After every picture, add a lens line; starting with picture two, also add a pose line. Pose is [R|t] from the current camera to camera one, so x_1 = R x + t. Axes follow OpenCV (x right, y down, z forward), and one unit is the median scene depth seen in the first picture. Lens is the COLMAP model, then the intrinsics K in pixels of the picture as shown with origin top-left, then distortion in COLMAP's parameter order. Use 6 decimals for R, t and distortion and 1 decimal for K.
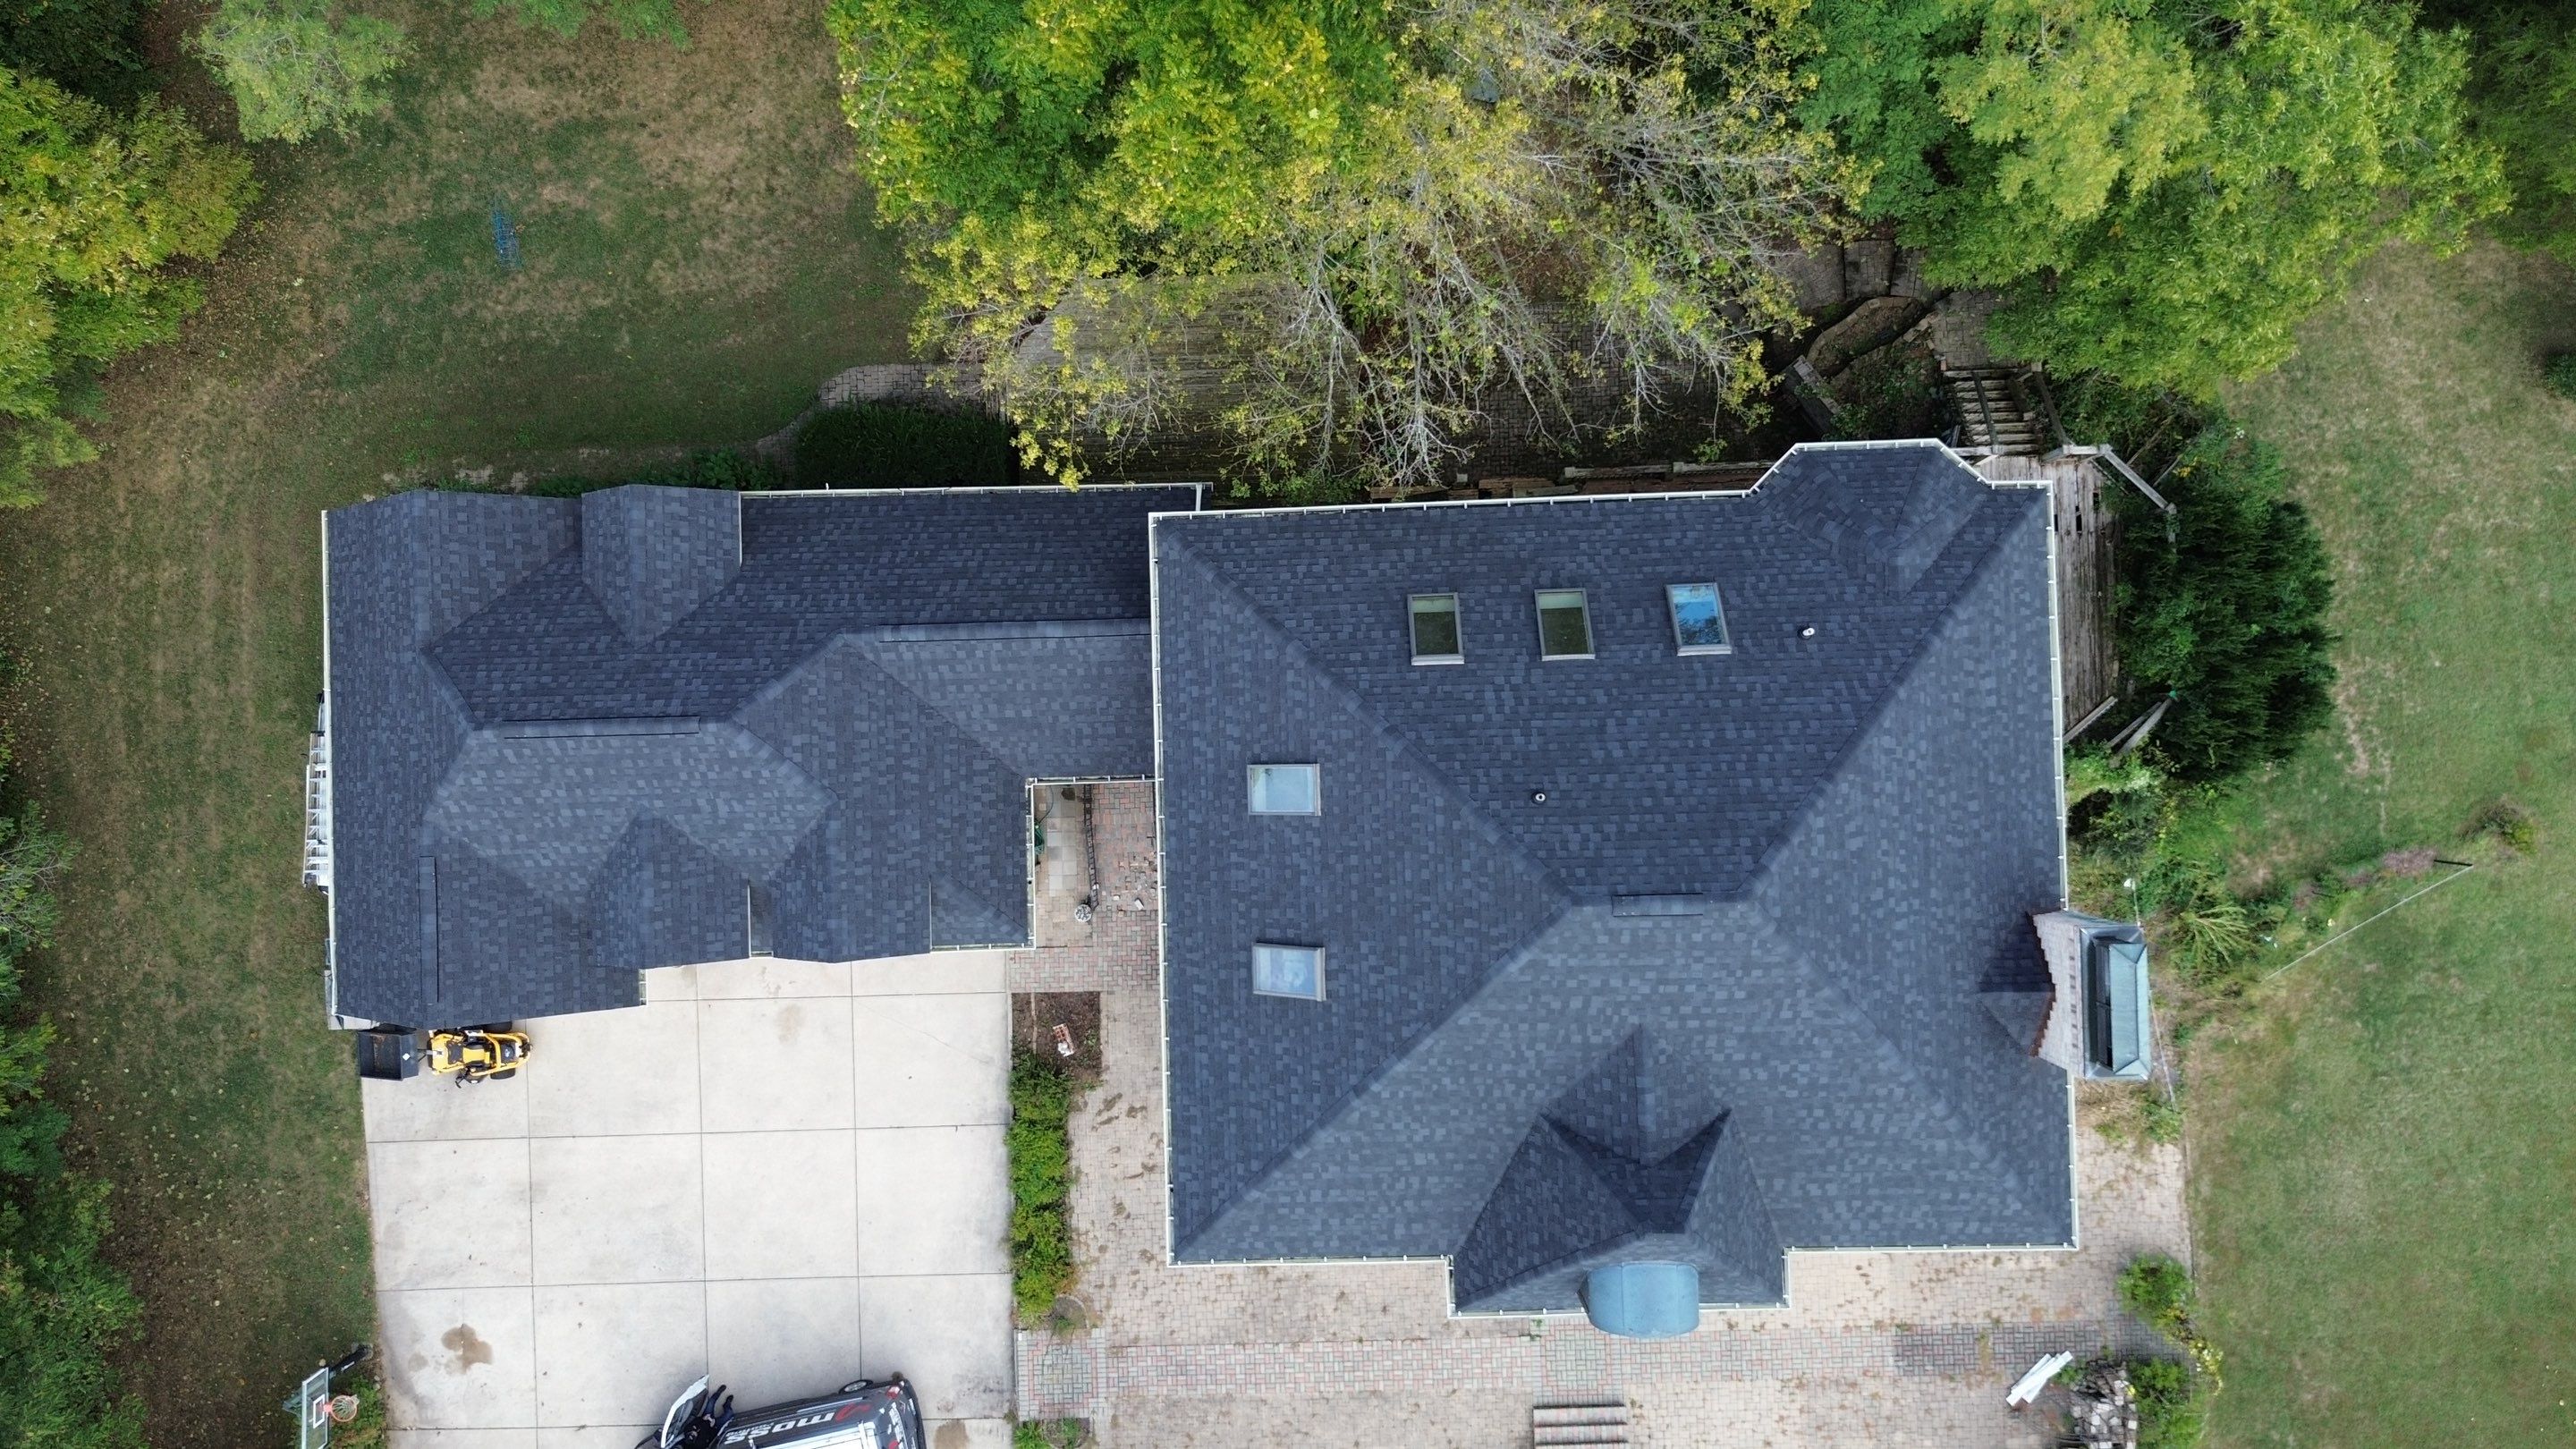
lens RADIAL K [[1826.9, 0, 1291.9], [0, 1826.9, 717.4], [0, 0, 1]] dist [0.068373, -0.067180]
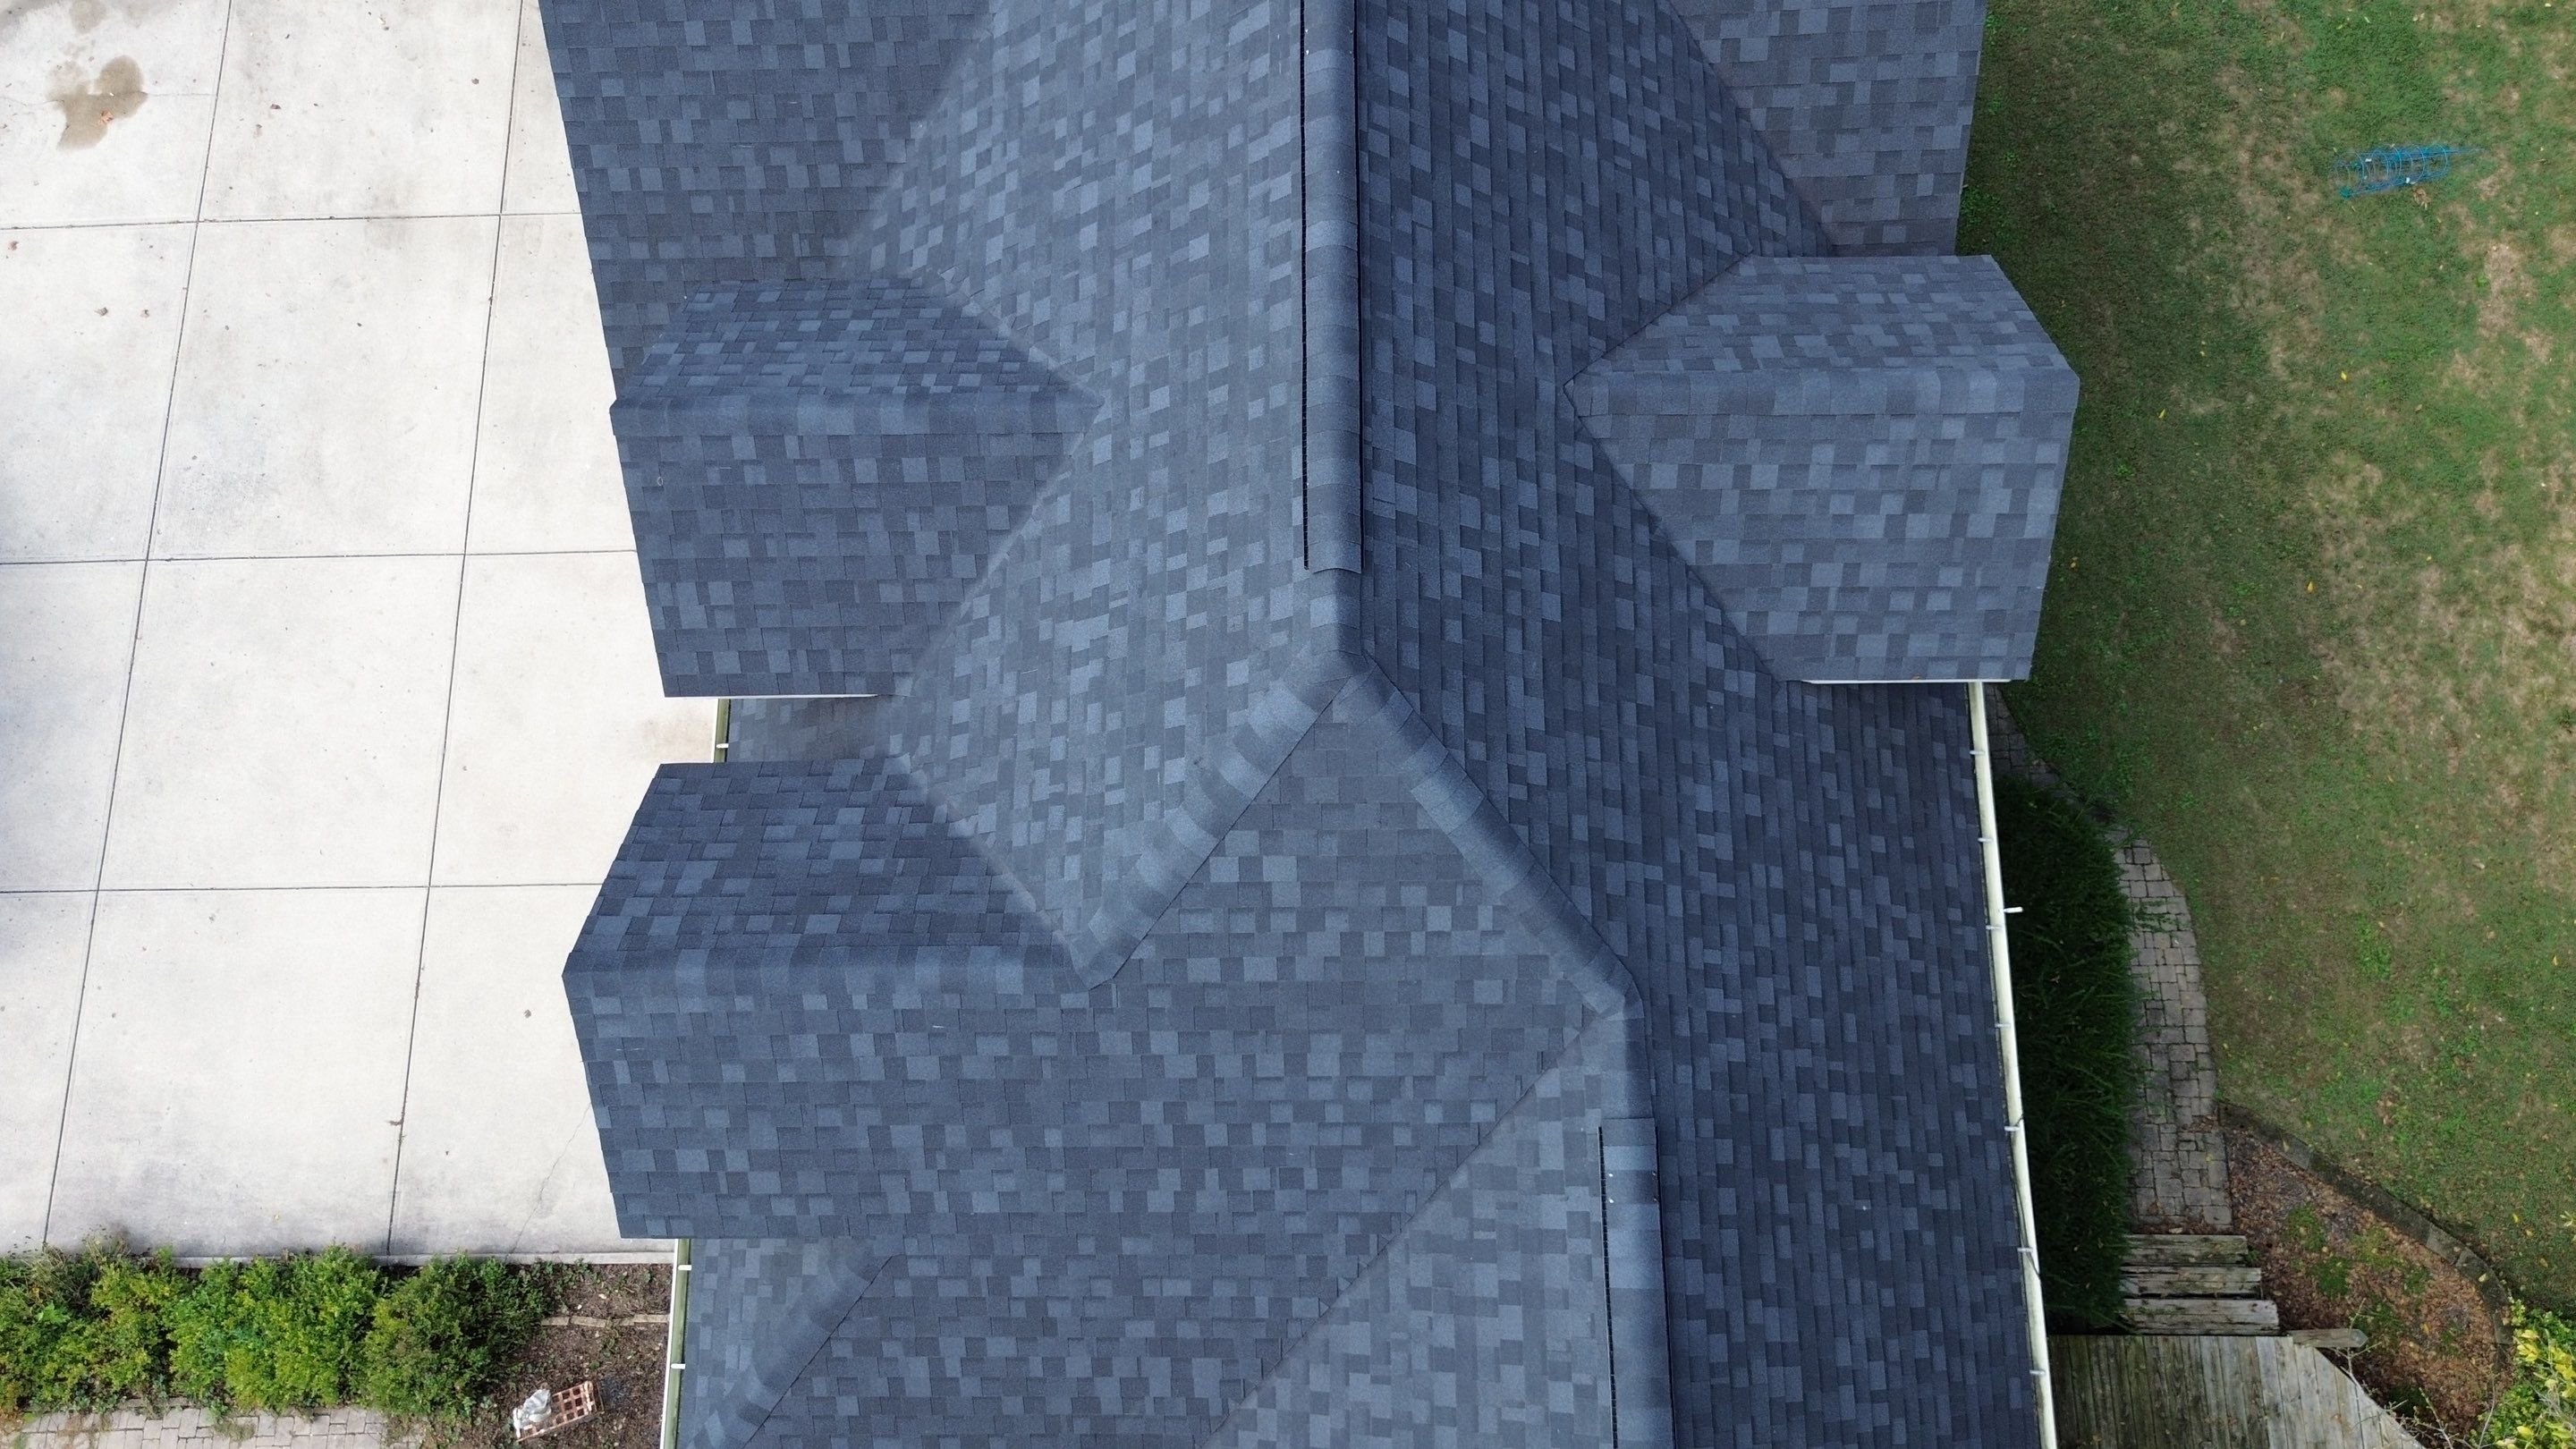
lens RADIAL K [[1826.9, 0, 1292.4], [0, 1826.9, 715.2], [0, 0, 1]] dist [0.068373, -0.067180]
pose [[-0.019952, 0.976936, -0.212597, -0.230443], [-0.999003, -0.010986, 0.043274, -0.002320], [0.039941, 0.213248, 0.976181, 0.698215]]
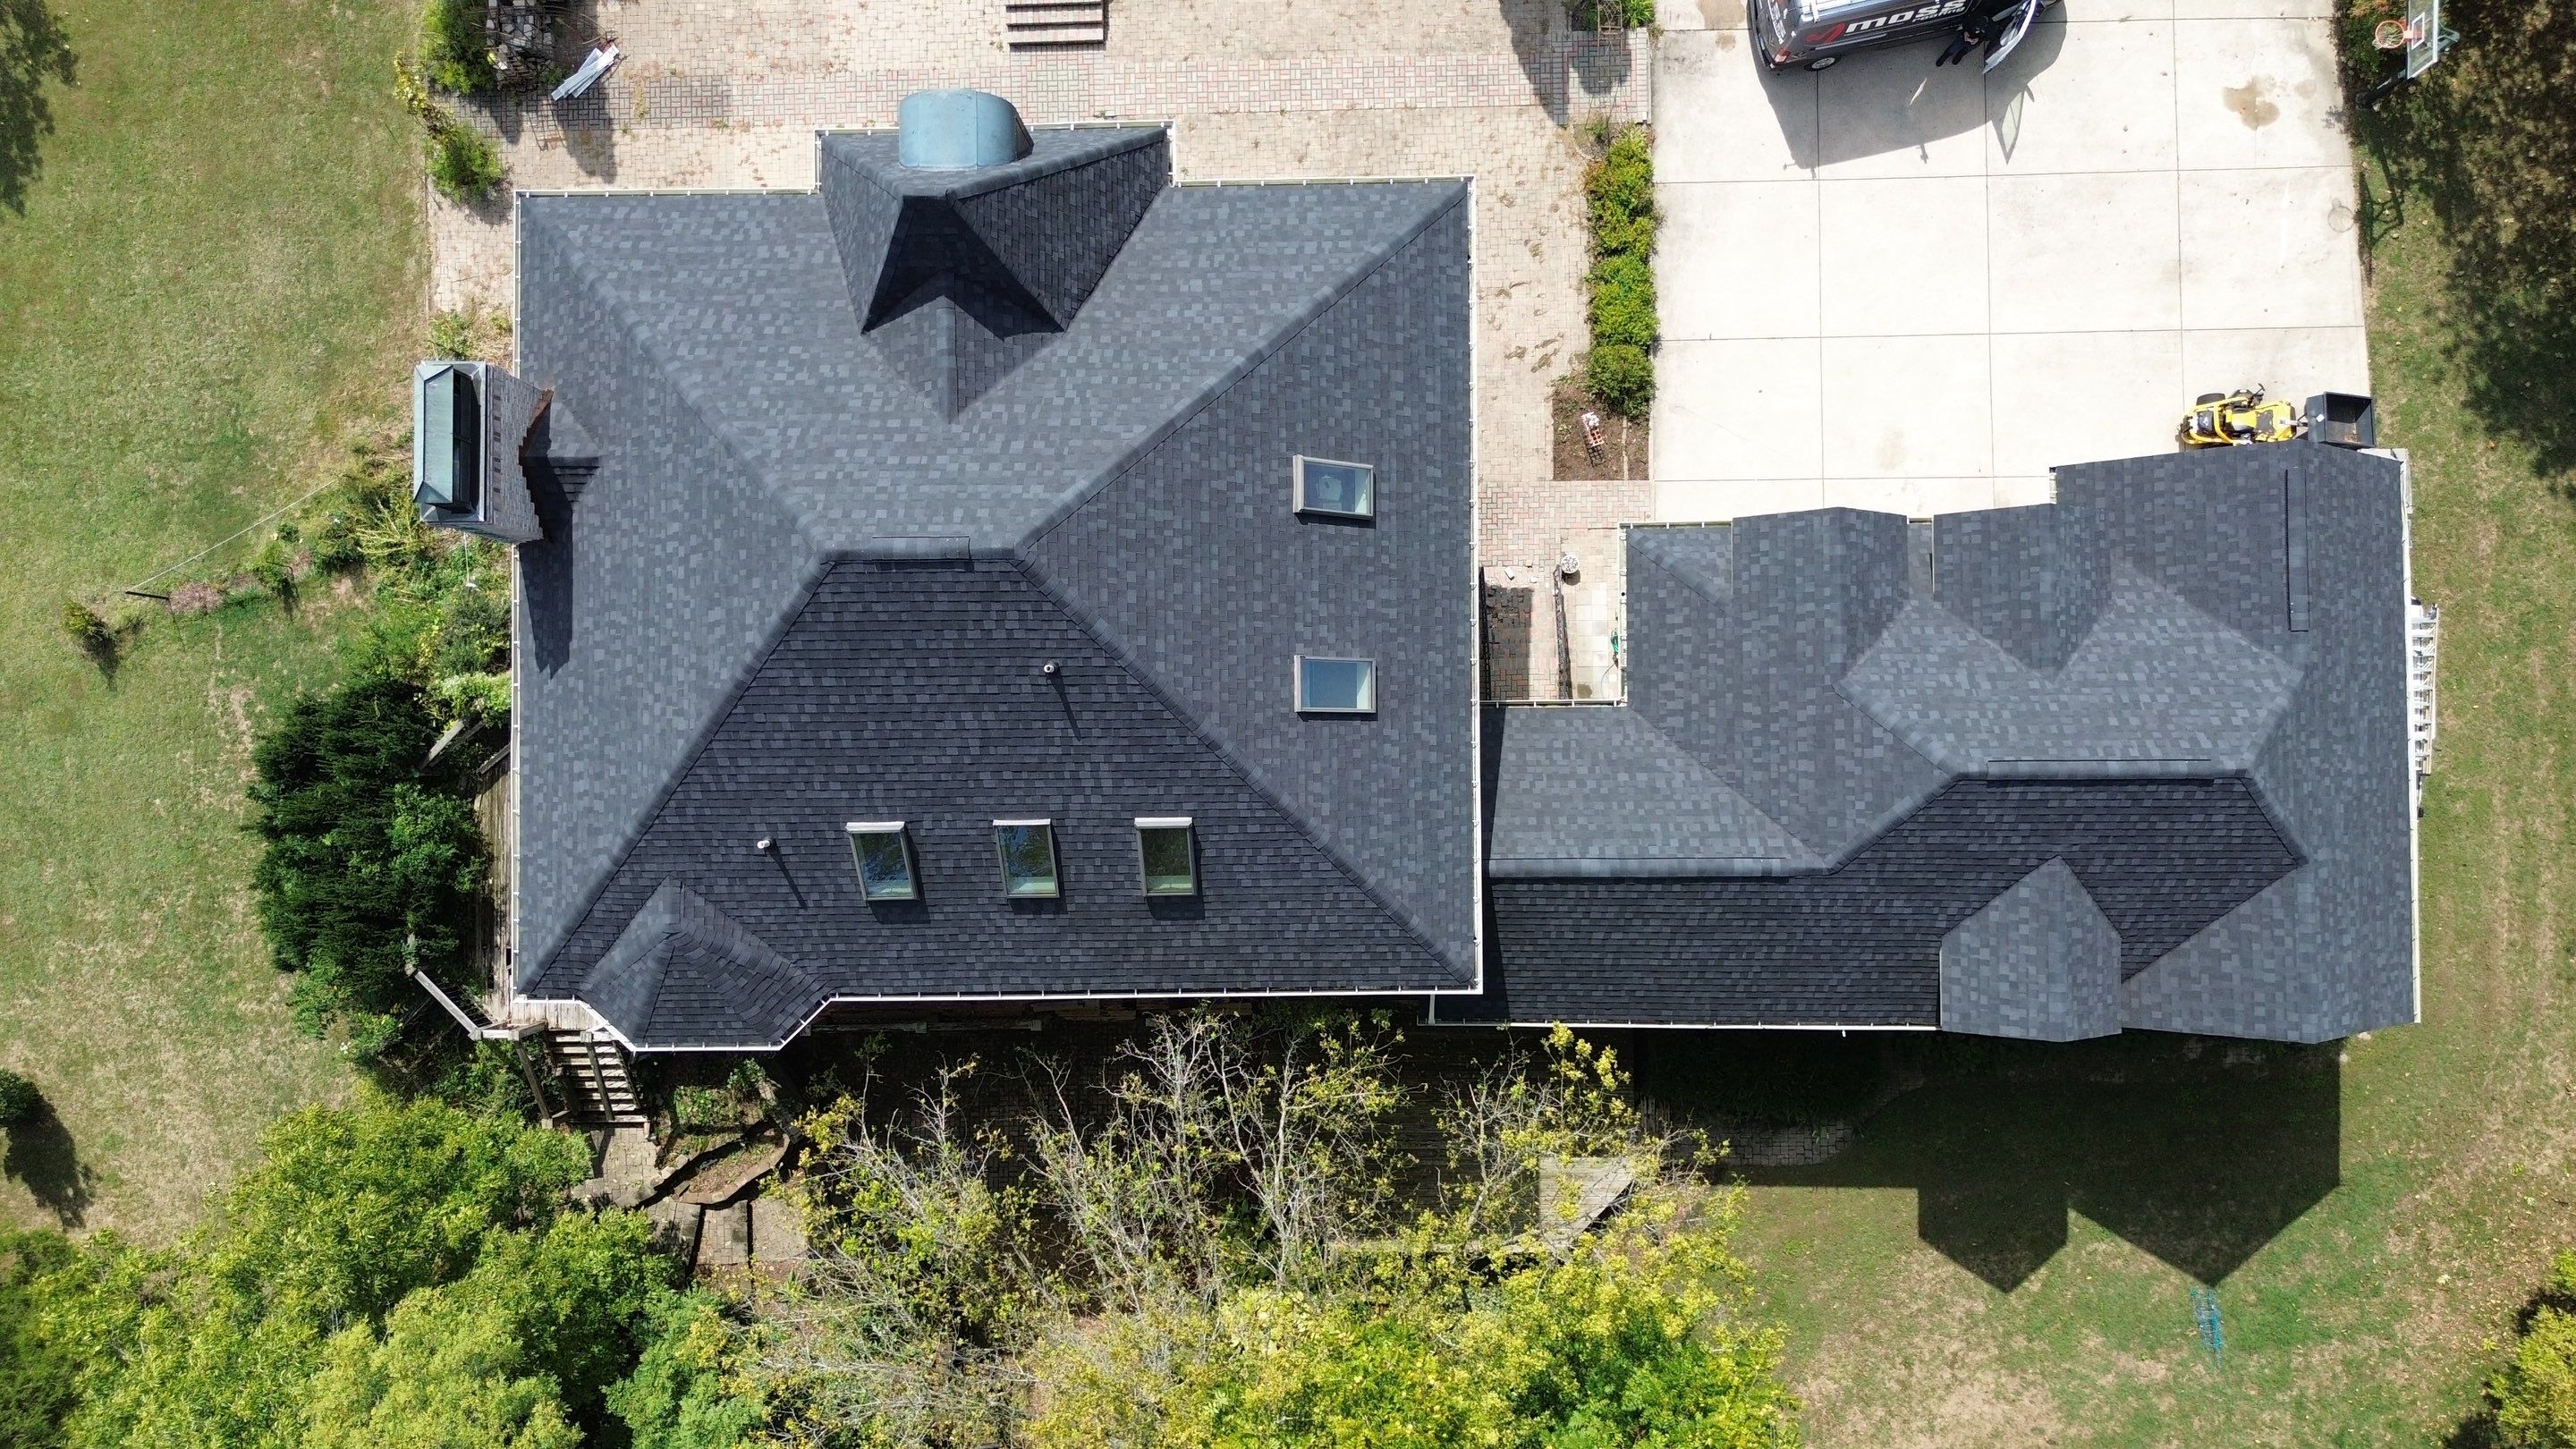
lens RADIAL K [[1826.9, 0, 1290.7], [0, 1826.9, 713.0], [0, 0, 1]] dist [0.068373, -0.067180]
pose [[-0.998285, -0.018545, 0.055531, -0.030781], [0.020707, -0.999040, 0.038607, -0.009414], [0.054762, 0.039690, 0.997710, 0.079477]]
